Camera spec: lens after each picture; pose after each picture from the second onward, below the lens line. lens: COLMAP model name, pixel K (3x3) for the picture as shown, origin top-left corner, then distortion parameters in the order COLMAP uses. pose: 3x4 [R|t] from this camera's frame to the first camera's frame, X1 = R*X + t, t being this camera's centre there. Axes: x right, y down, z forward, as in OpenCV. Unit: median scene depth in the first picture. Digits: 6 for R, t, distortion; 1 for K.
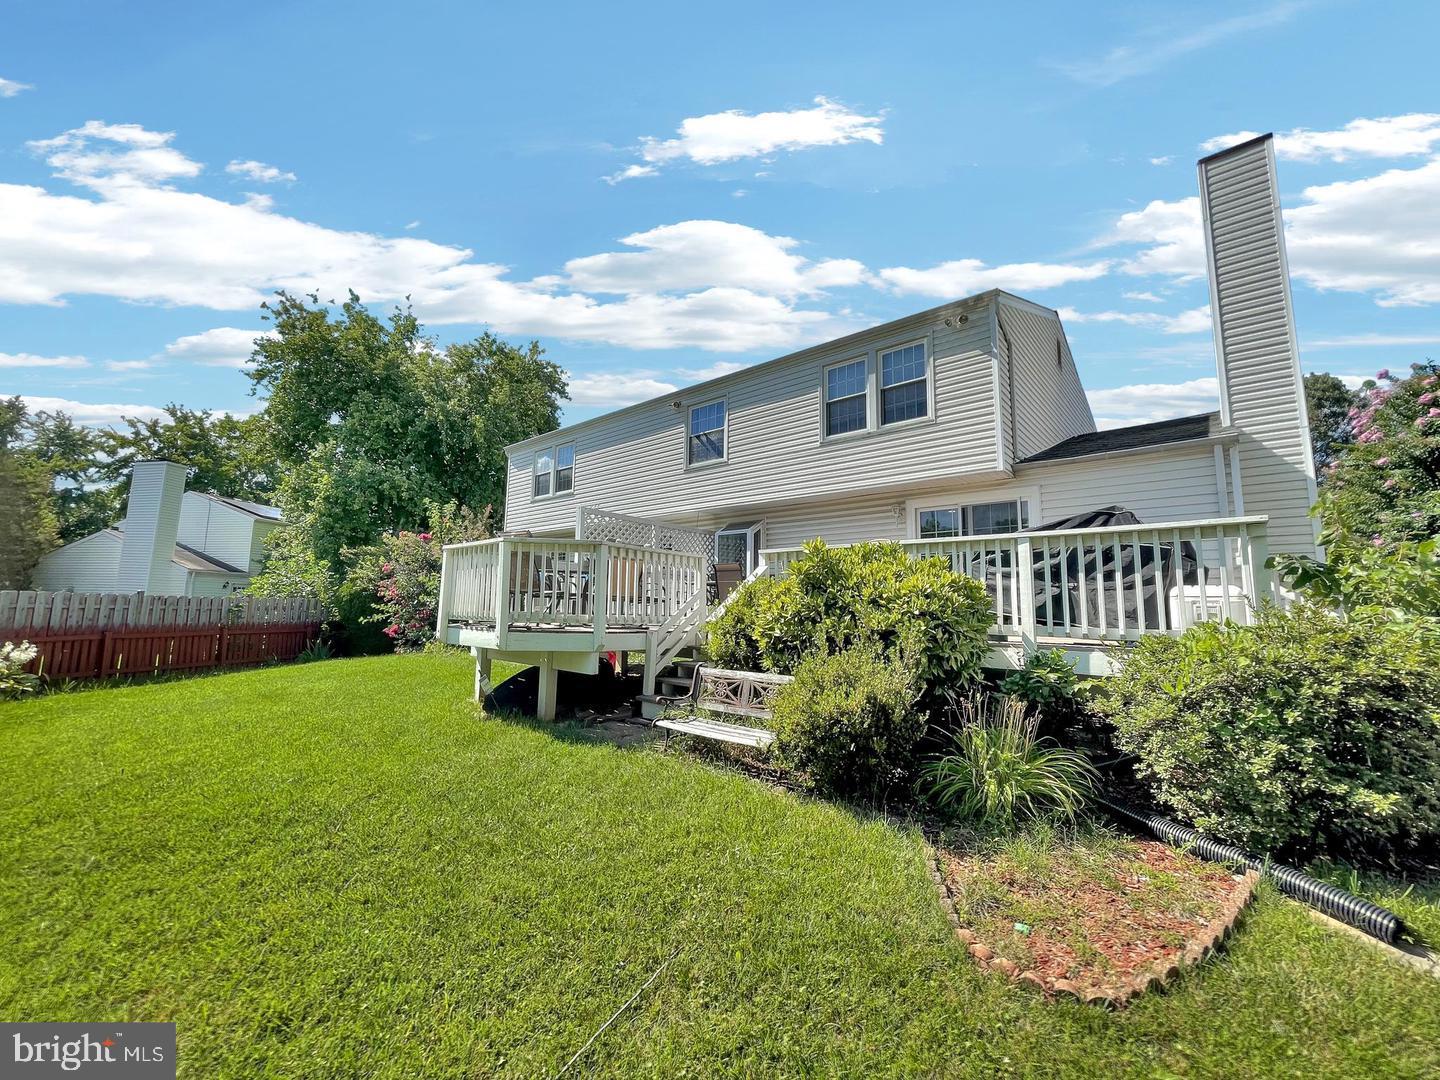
lens RADIAL K [[588.8, 0, 779.6], [0, 588.8, 522.0], [0, 0, 1]] dist [-0.001122, -0.000049]
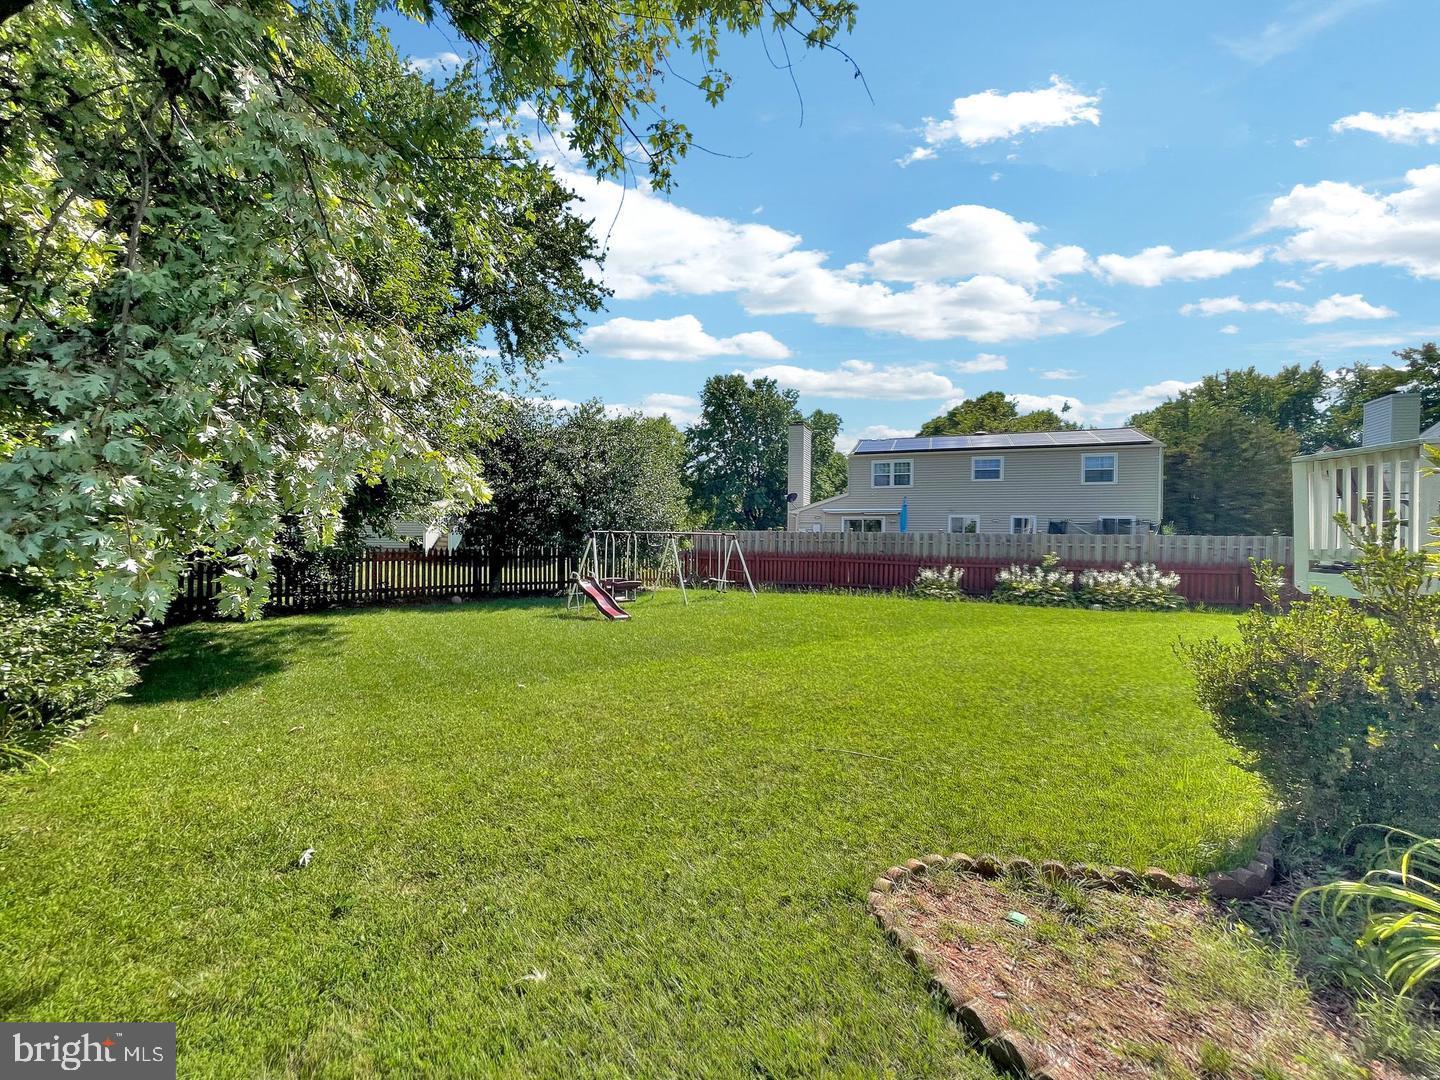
lens RADIAL K [[588.8, 0, 720.8], [0, 588.8, 529.4], [0, 0, 1]] dist [-0.001122, -0.000049]
pose [[0.999579, -0.007744, -0.027955, -0.465966], [0.007814, 0.999967, 0.002385, 0.007914], [0.027936, -0.002602, 0.999606, 0.029032]]
